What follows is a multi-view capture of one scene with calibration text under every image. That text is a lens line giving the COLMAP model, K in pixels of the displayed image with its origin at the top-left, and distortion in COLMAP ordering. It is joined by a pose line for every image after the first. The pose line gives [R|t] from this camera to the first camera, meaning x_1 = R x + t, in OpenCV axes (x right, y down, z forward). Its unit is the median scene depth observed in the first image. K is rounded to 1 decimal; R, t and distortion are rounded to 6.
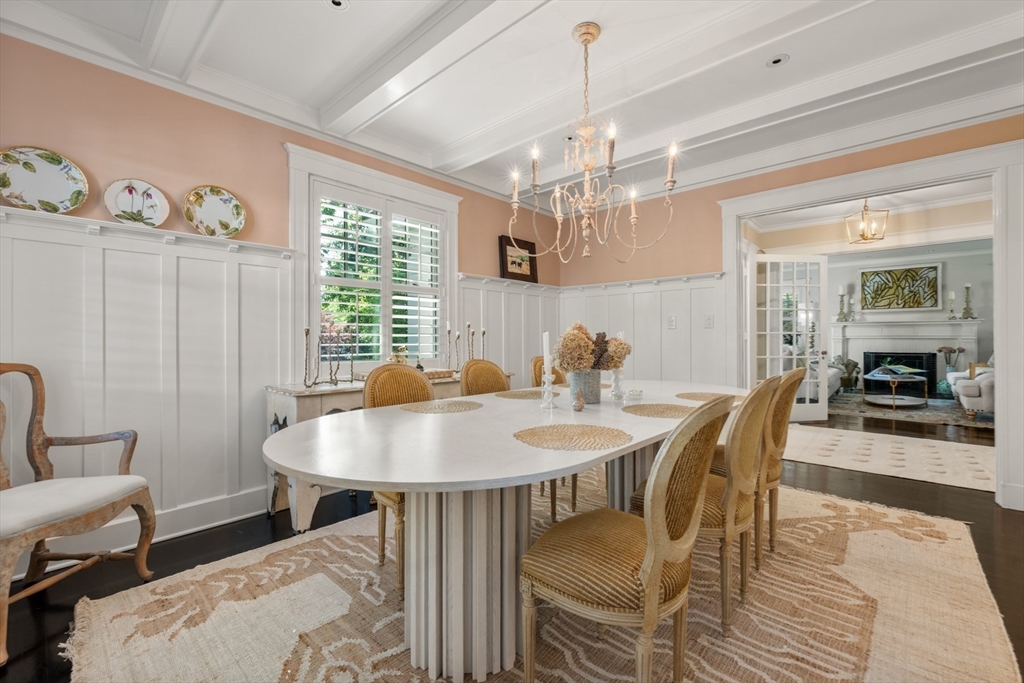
lens RADIAL K [[426.4, 0, 507.0], [0, 426.4, 339.7], [0, 0, 1]] dist [-0.002604, 0.000243]
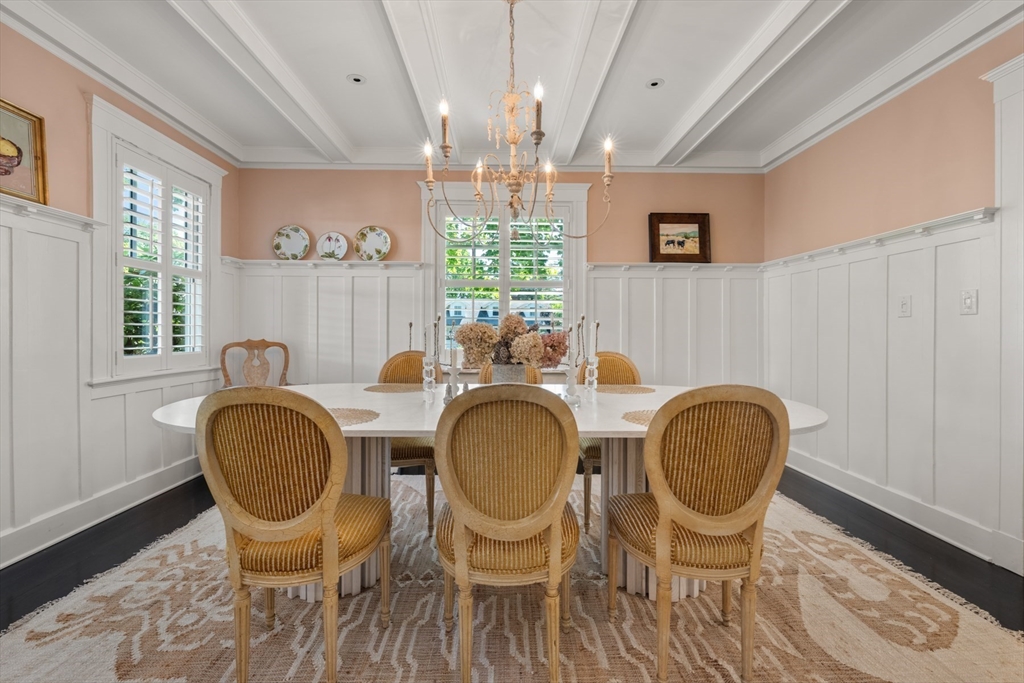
lens RADIAL K [[426.4, 0, 509.8], [0, 426.4, 334.9], [0, 0, 1]] dist [-0.002604, 0.000243]
pose [[0.697396, 0.011341, -0.716597, 0.686969], [-0.008741, 0.999935, 0.007318, 0.000556], [0.716633, 0.001160, 0.697450, 0.306540]]
